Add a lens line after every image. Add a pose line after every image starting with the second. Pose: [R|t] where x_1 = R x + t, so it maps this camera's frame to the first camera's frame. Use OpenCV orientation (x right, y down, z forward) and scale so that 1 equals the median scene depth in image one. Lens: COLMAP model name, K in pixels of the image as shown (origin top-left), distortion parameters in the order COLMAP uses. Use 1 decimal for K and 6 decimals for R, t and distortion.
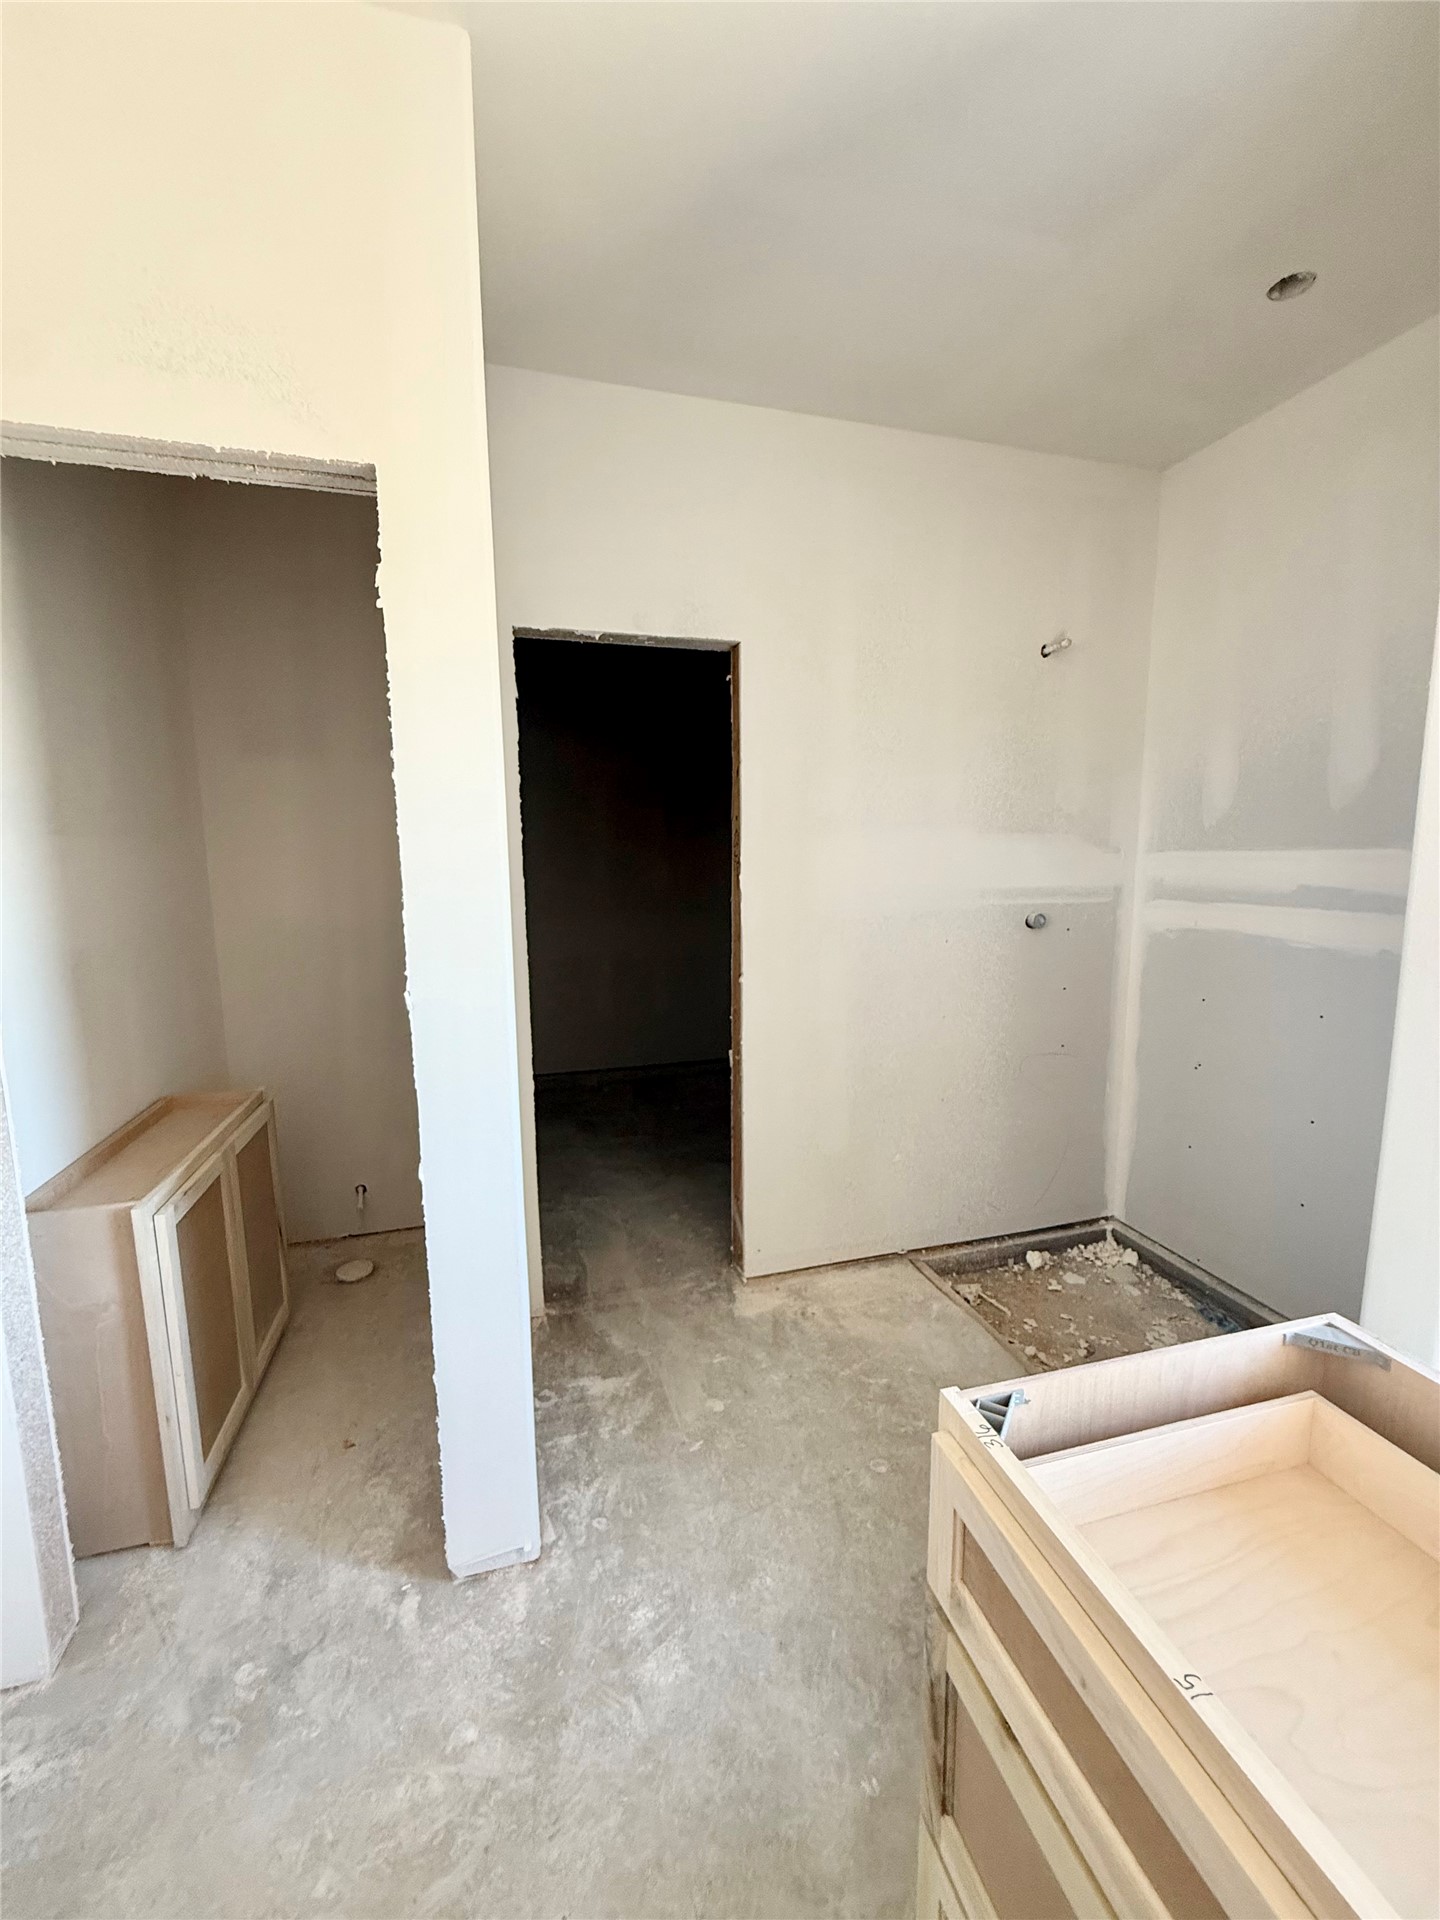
lens RADIAL K [[767.8, 0, 723.0], [0, 767.8, 959.9], [0, 0, 1]] dist [0.000487, -0.000224]
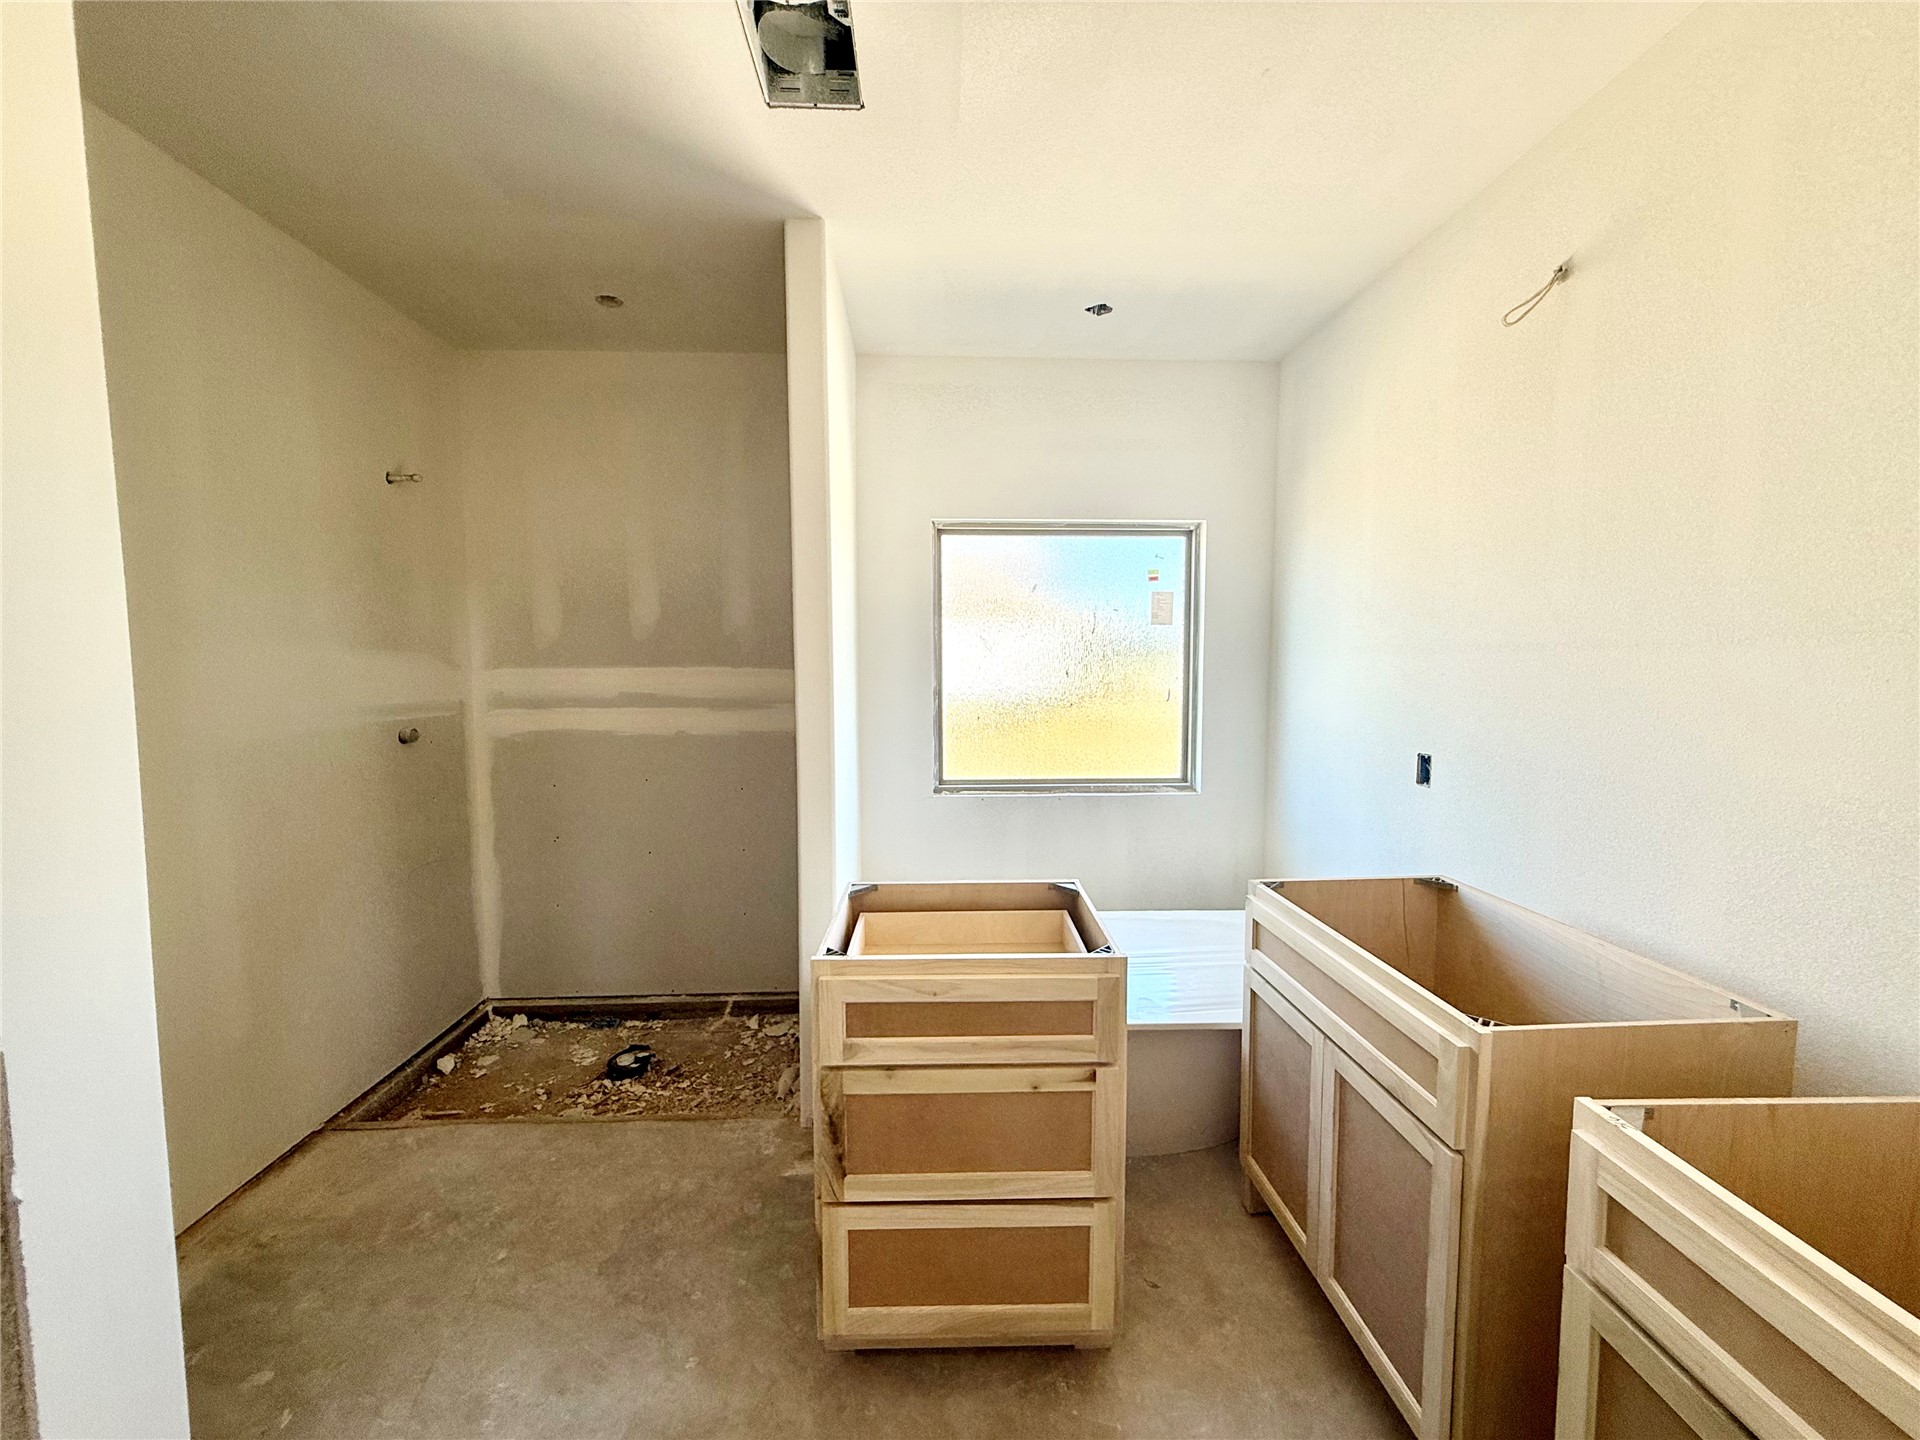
lens RADIAL K [[767.8, 0, 946.2], [0, 767.8, 720.0], [0, 0, 1]] dist [0.000487, -0.000224]
pose [[0.258930, -0.068328, 0.963476, -0.391137], [0.137520, 0.989941, 0.033247, -0.006813], [-0.956056, 0.123888, 0.265722, 0.035307]]
